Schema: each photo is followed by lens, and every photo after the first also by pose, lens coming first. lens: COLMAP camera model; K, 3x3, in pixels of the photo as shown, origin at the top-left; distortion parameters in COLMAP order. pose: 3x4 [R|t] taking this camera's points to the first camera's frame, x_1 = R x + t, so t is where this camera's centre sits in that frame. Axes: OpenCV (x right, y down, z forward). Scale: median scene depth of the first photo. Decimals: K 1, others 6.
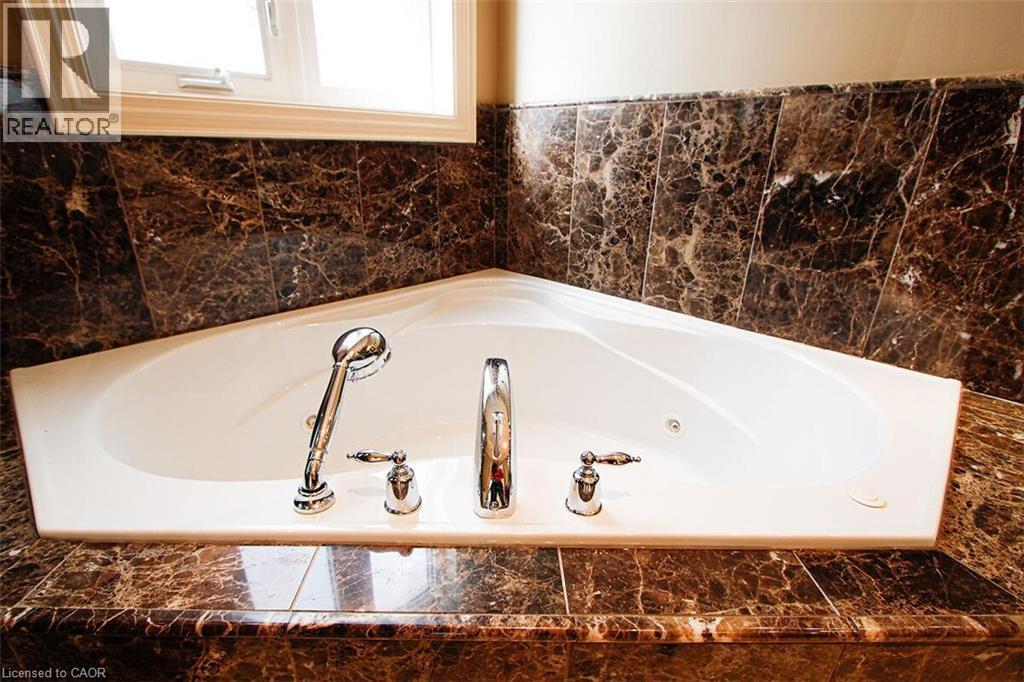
lens RADIAL K [[478.7, 0, 501.1], [0, 478.7, 344.2], [0, 0, 1]] dist [-0.015799, 0.000132]
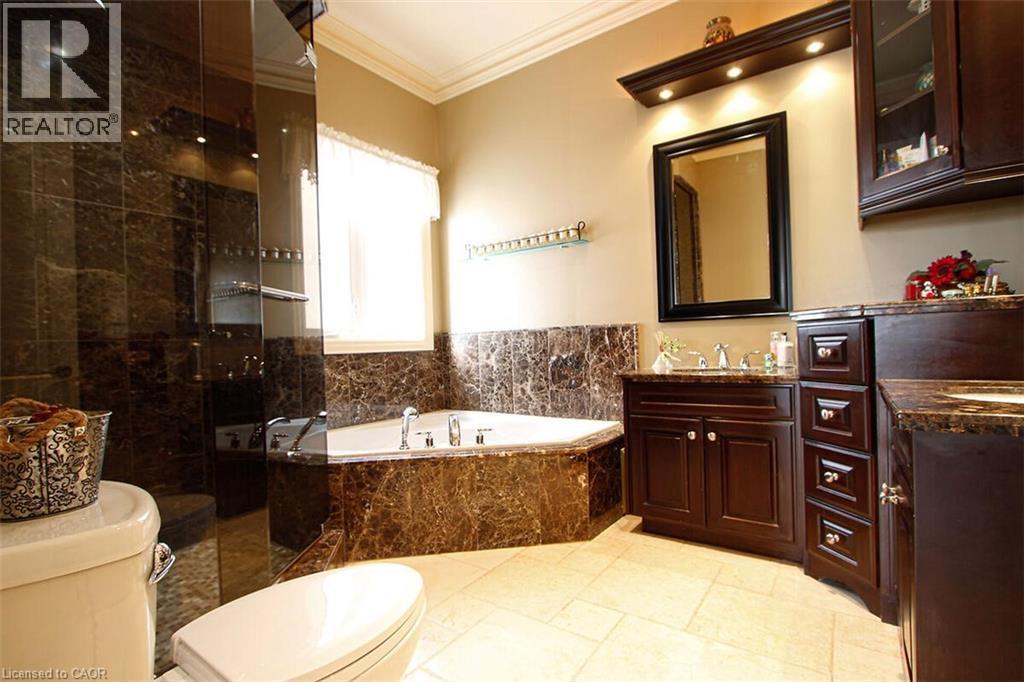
lens RADIAL K [[478.7, 0, 501.1], [0, 478.7, 344.2], [0, 0, 1]] dist [-0.015799, 0.000132]
pose [[0.988660, -0.047288, 0.142530, -0.071960], [0.098194, 0.921671, -0.375339, 0.483394], [-0.113617, 0.385079, 0.915863, -1.254212]]
